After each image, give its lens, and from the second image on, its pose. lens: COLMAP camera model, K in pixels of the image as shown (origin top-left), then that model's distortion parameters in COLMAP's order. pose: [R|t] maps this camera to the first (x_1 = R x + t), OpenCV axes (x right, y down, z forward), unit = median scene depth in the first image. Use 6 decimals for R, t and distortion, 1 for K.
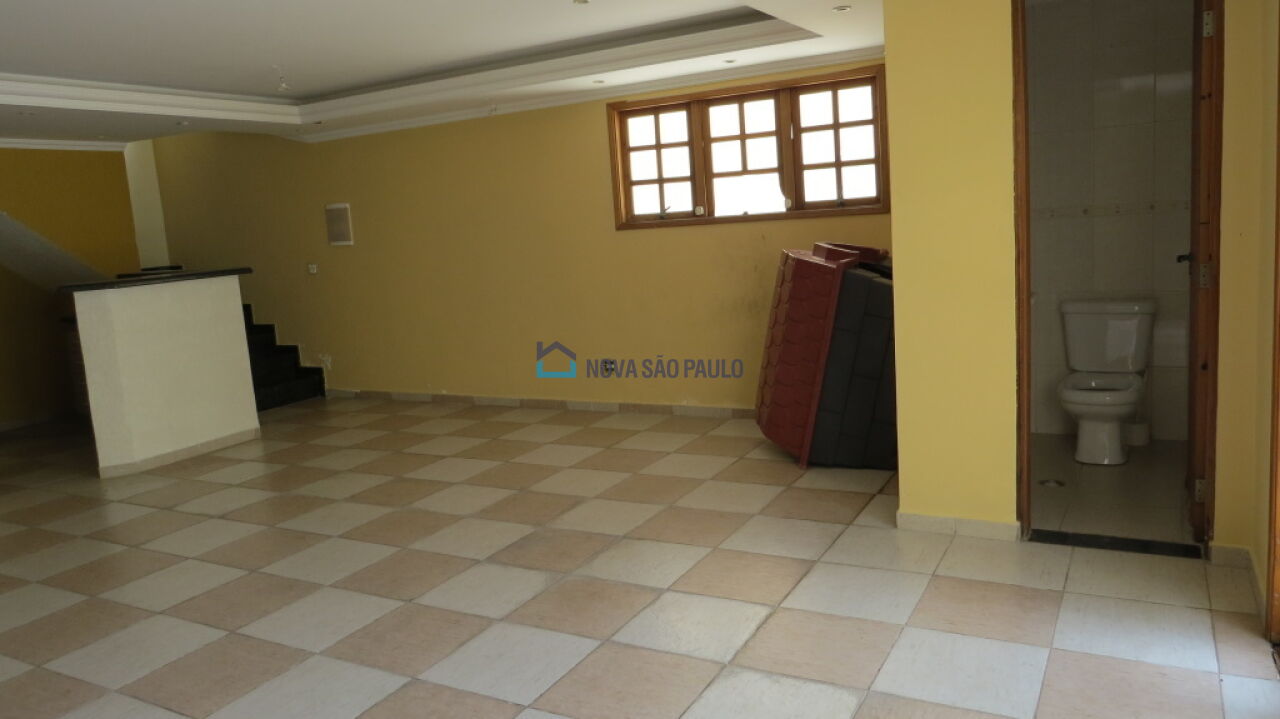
lens RADIAL K [[904.2, 0, 641.9], [0, 904.2, 348.3], [0, 0, 1]] dist [-0.024240, 0.000586]
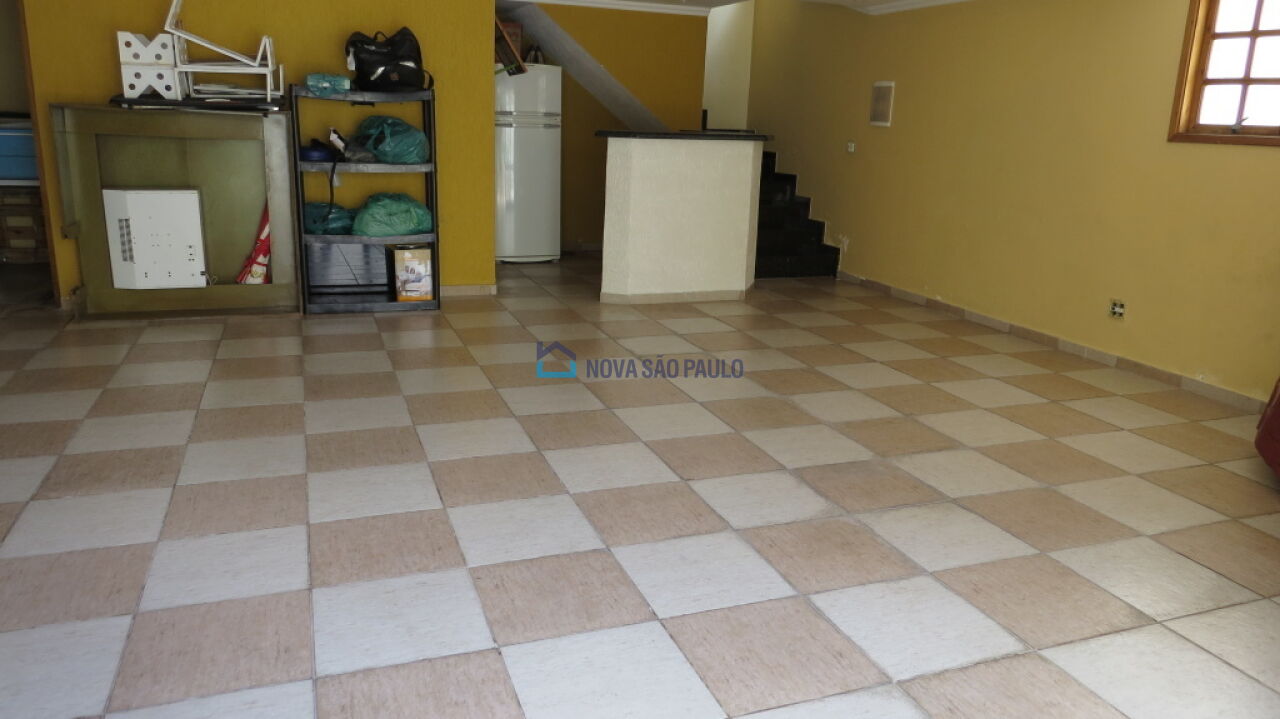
lens RADIAL K [[904.2, 0, 641.9], [0, 904.2, 348.3], [0, 0, 1]] dist [-0.024240, 0.000586]
pose [[0.757441, 0.252758, -0.601994, 0.175410], [-0.180475, 0.967155, 0.179000, -0.017923], [0.627465, -0.026937, 0.778179, 0.137462]]
